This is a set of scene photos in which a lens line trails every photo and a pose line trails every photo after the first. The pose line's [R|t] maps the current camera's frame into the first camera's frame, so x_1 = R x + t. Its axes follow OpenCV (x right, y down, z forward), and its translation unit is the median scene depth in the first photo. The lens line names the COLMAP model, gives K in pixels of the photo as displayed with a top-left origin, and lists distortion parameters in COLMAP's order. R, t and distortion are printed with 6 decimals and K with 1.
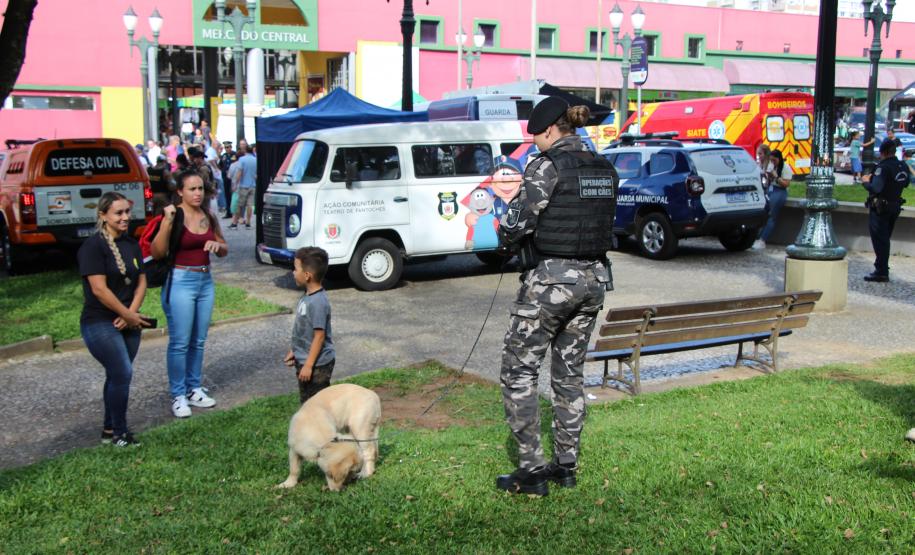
lens RADIAL K [[1120.3, 0, 458.2], [0, 1120.3, 291.6], [0, 0, 1]] dist [-0.080181, 0.571755]
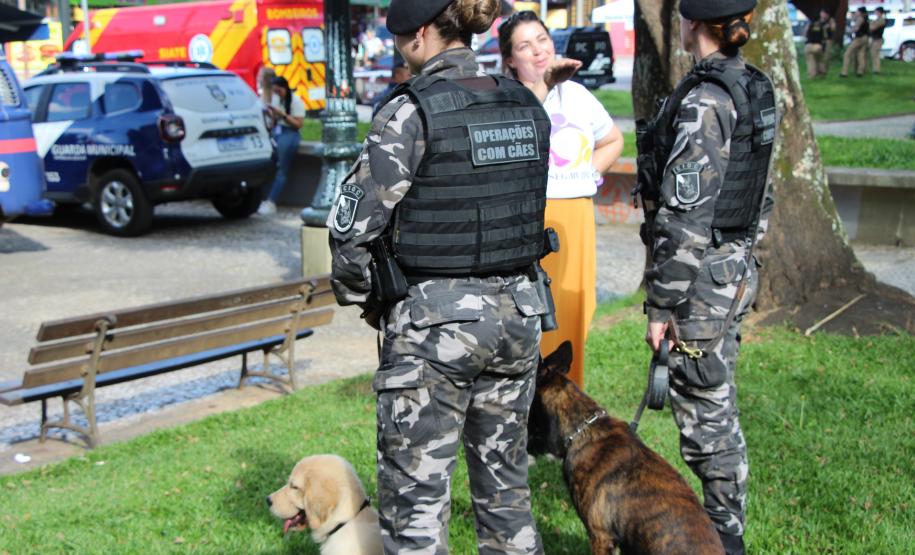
lens RADIAL K [[1120.3, 0, 458.2], [0, 1120.3, 291.6], [0, 0, 1]] dist [-0.080181, 0.571755]
pose [[0.928732, -0.082561, 0.361442, 0.117643], [0.058863, 0.995360, 0.076112, -0.035910], [-0.366049, -0.049412, 0.929283, 0.276317]]
